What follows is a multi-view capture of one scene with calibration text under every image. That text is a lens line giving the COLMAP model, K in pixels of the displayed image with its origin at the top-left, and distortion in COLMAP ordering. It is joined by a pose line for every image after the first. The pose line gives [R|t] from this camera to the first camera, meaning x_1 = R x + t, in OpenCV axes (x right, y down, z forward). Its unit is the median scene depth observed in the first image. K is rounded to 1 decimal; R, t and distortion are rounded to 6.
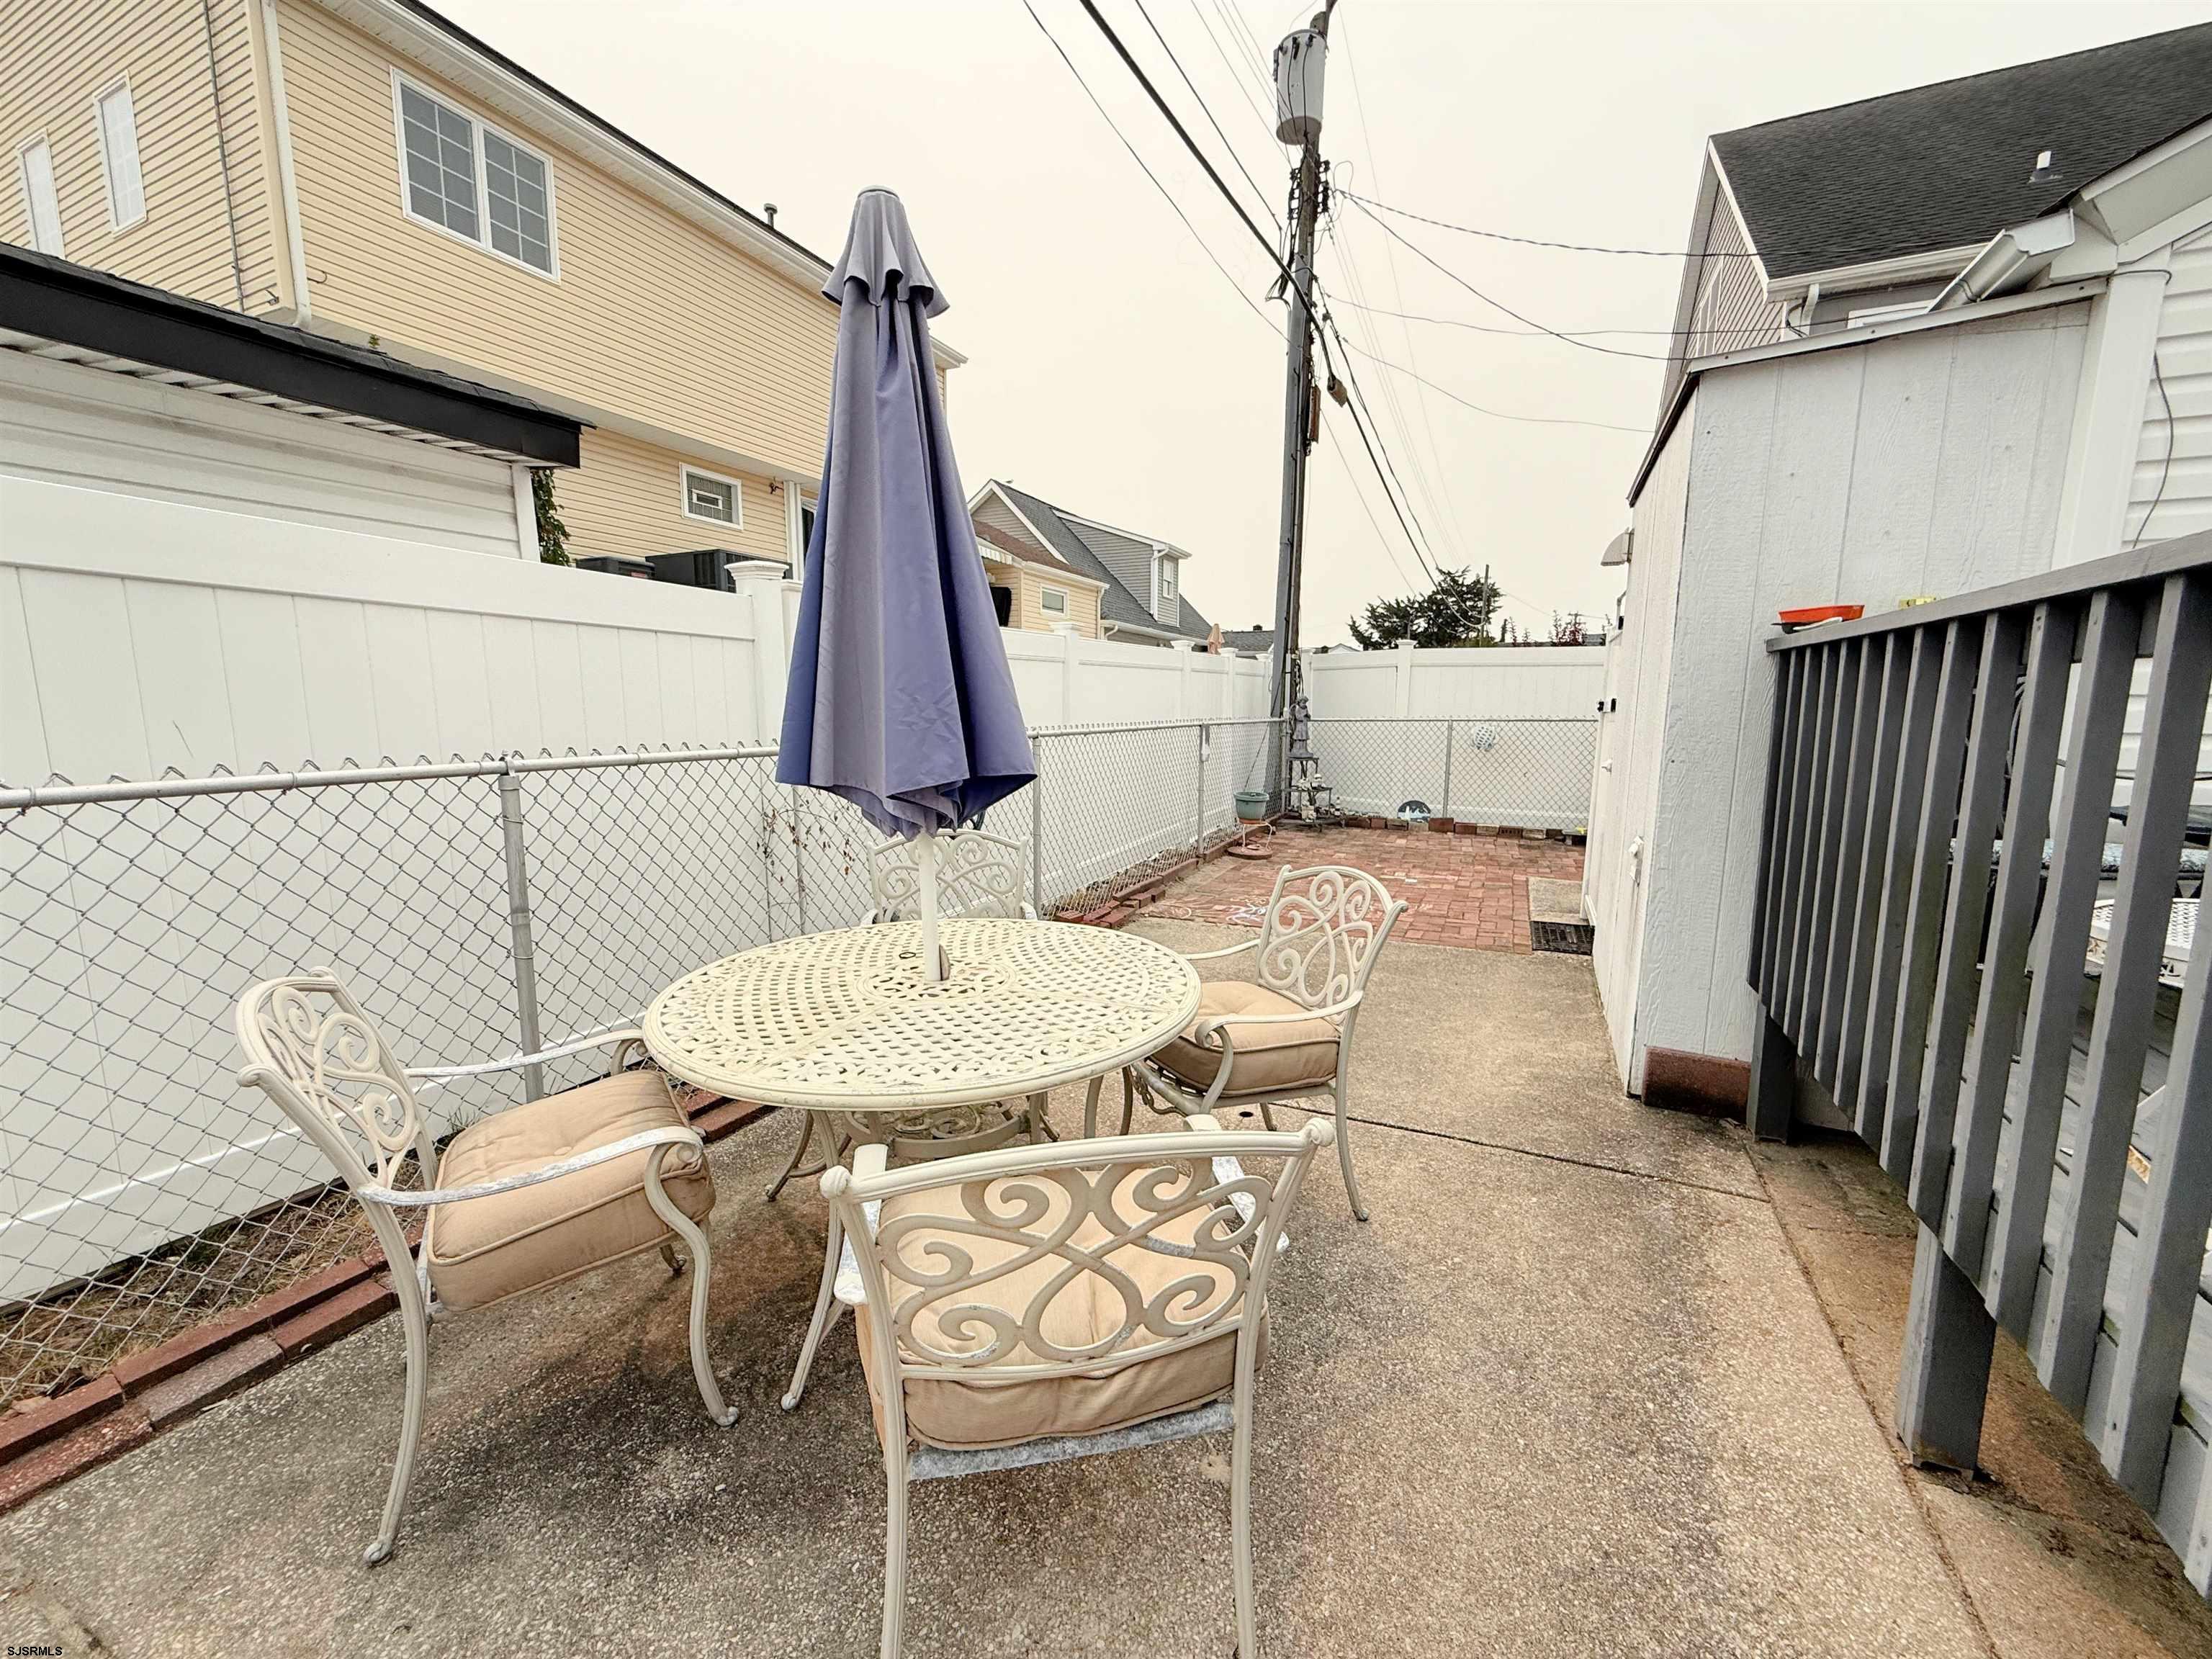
lens RADIAL K [[887.4, 0, 1106.0], [0, 887.4, 829.5], [0, 0, 1]] dist [-0.003057, 0.000134]
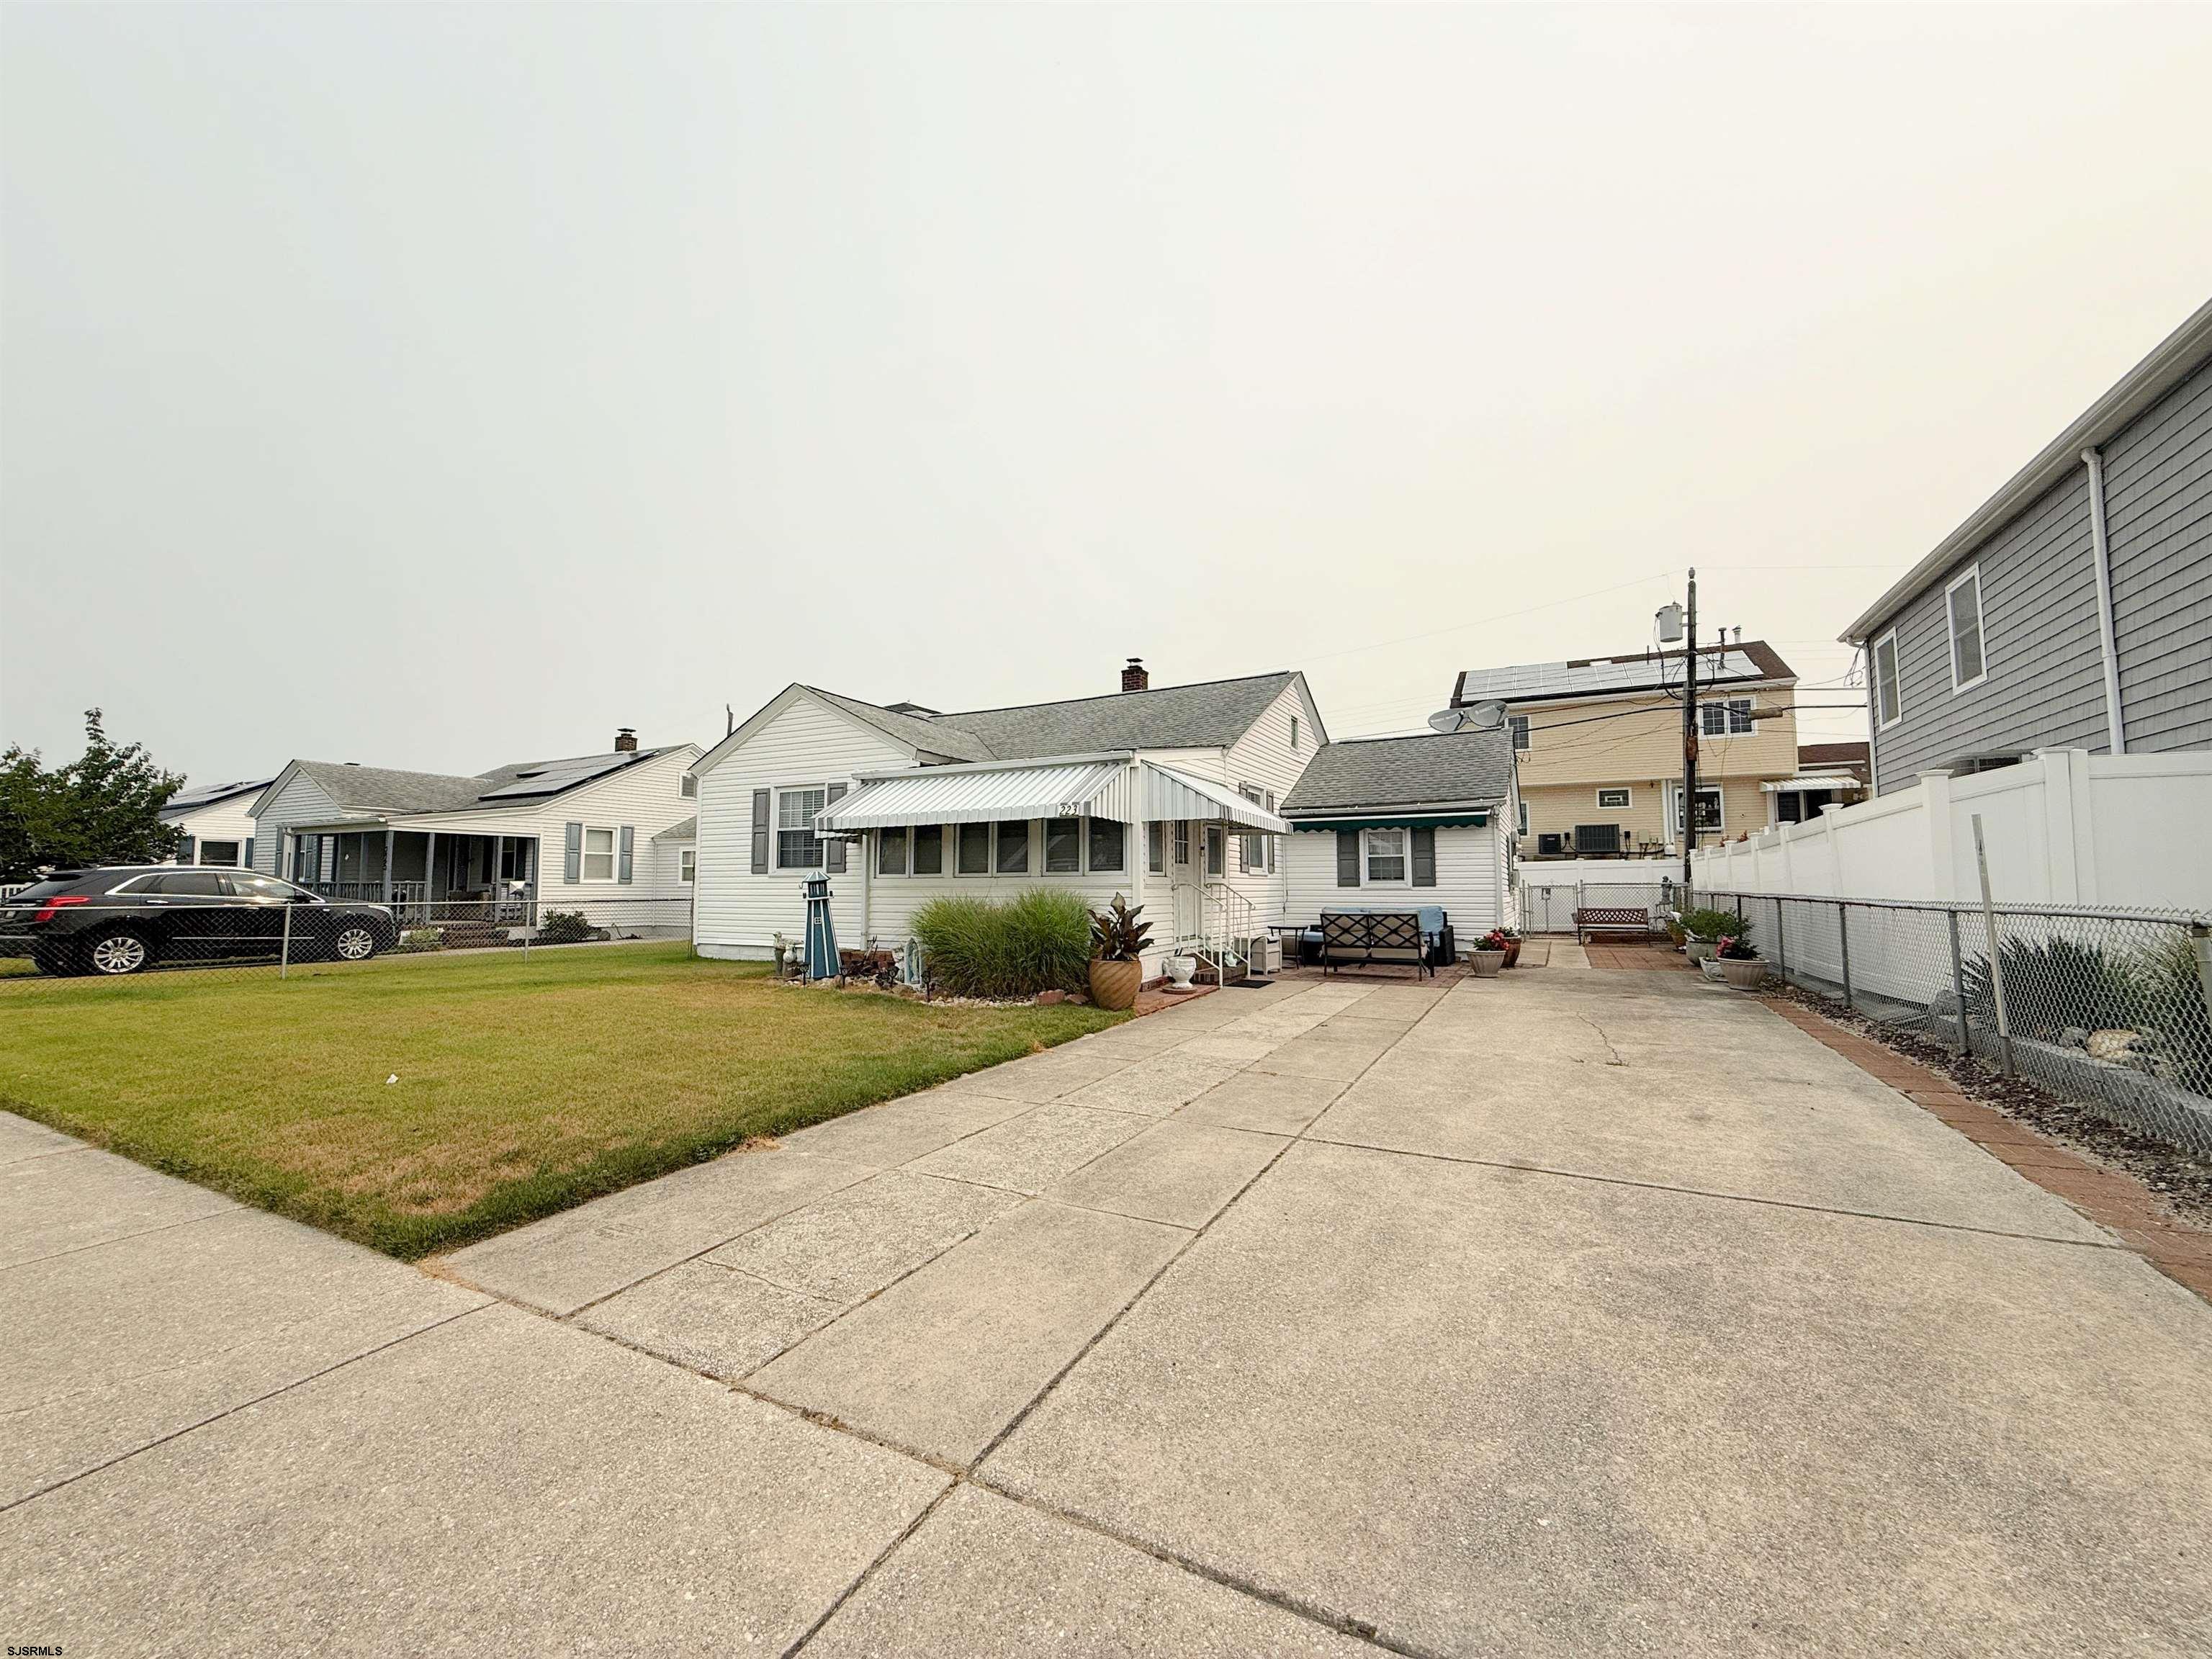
lens RADIAL K [[884.8, 0, 1094.7], [0, 884.8, 824.2], [0, 0, 1]] dist [0.000458, 0.000105]
pose [[-0.046010, -0.078876, -0.995822, 3.297975], [-0.133731, 0.988391, -0.072108, 0.094069], [0.989949, 0.129854, -0.056024, -0.413774]]
